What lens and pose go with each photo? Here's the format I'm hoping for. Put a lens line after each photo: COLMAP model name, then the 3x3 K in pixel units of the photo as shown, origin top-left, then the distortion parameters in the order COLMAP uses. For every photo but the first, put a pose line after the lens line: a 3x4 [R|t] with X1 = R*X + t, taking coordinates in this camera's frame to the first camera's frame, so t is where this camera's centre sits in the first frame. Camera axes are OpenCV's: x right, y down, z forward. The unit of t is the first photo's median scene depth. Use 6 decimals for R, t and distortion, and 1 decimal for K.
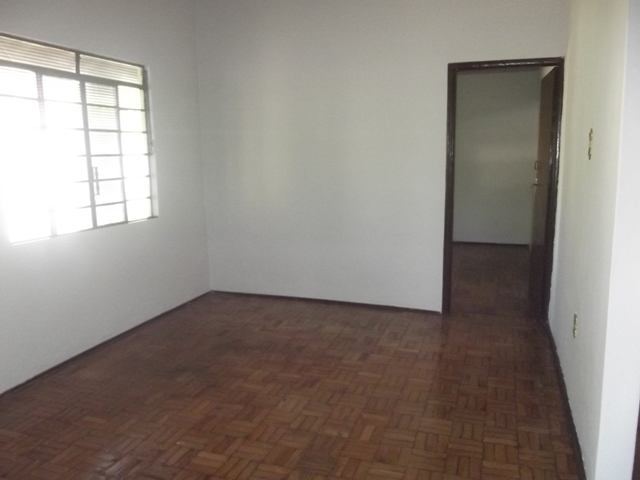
lens RADIAL K [[535.0, 0, 316.6], [0, 535.0, 241.4], [0, 0, 1]] dist [-0.003916, -0.002442]
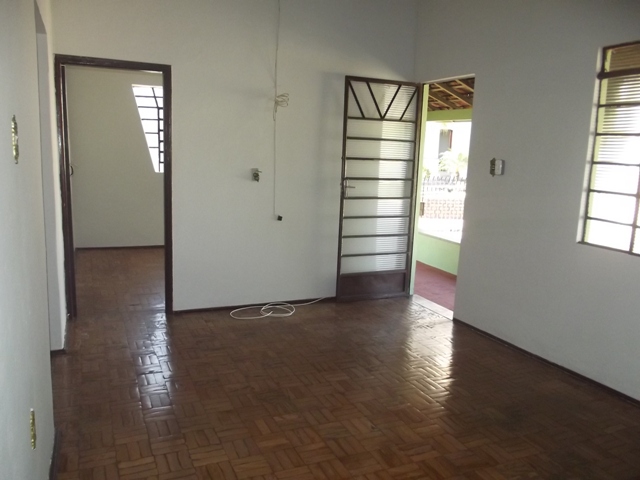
lens RADIAL K [[535.0, 0, 316.6], [0, 535.0, 241.4], [0, 0, 1]] dist [-0.003916, -0.002442]
pose [[-0.732347, 0.098886, -0.673713, 0.679202], [-0.137979, 0.947323, 0.289034, -0.291264], [0.666805, 0.304632, -0.680125, 1.668584]]
